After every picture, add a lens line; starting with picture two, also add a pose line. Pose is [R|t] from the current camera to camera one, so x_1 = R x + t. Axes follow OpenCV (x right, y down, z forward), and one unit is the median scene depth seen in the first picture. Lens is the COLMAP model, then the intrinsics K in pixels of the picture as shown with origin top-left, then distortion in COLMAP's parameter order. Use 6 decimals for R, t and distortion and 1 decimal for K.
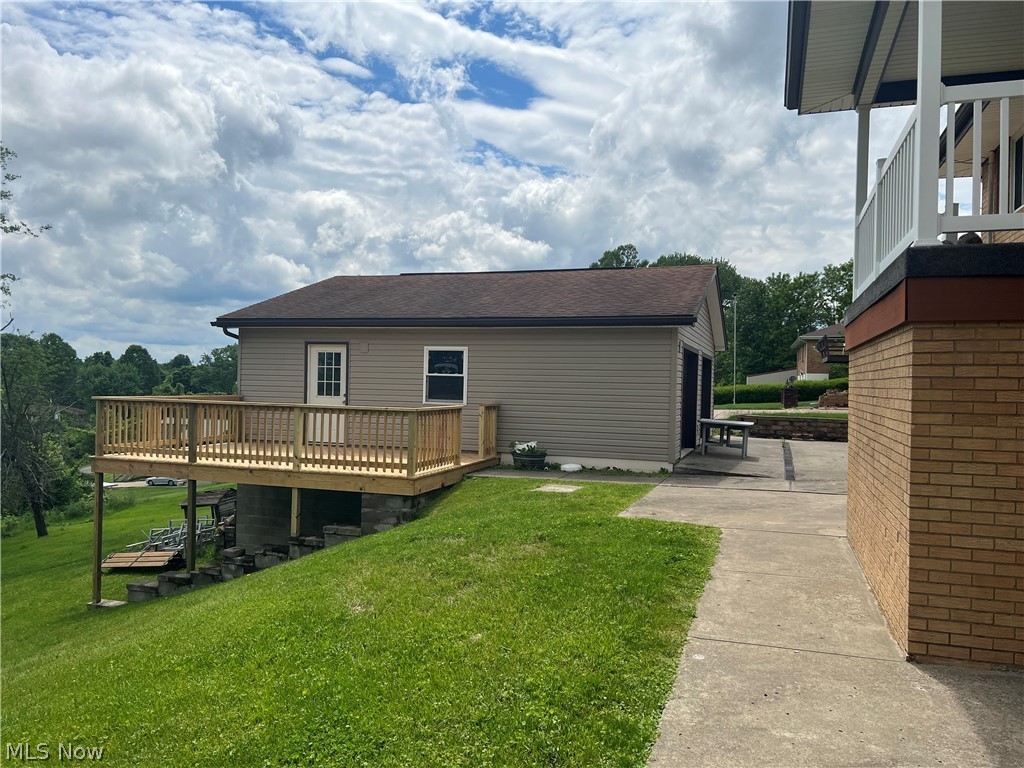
lens RADIAL K [[769.2, 0, 512.0], [0, 769.2, 384.0], [0, 0, 1]] dist [0.063301, -0.063378]
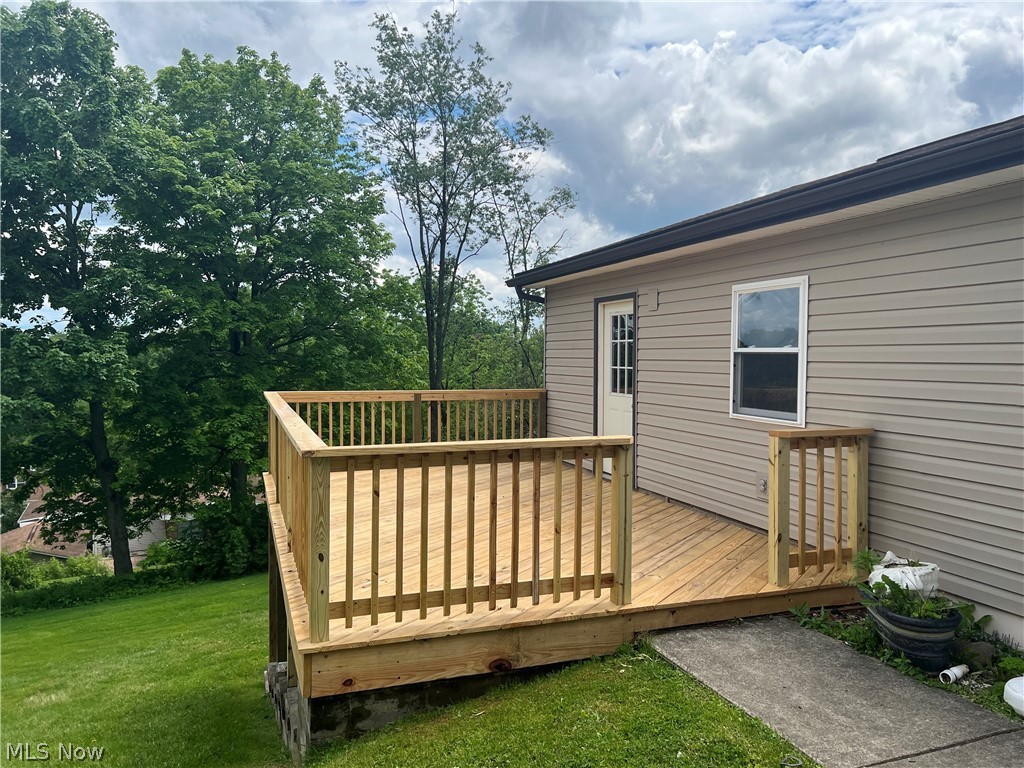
lens RADIAL K [[769.2, 0, 512.0], [0, 769.2, 384.0], [0, 0, 1]] dist [0.063301, -0.063378]
pose [[0.611698, 0.006871, -0.791062, 0.150962], [0.014379, 0.999701, 0.019802, -0.004007], [0.790961, -0.023487, 0.611416, 0.615364]]
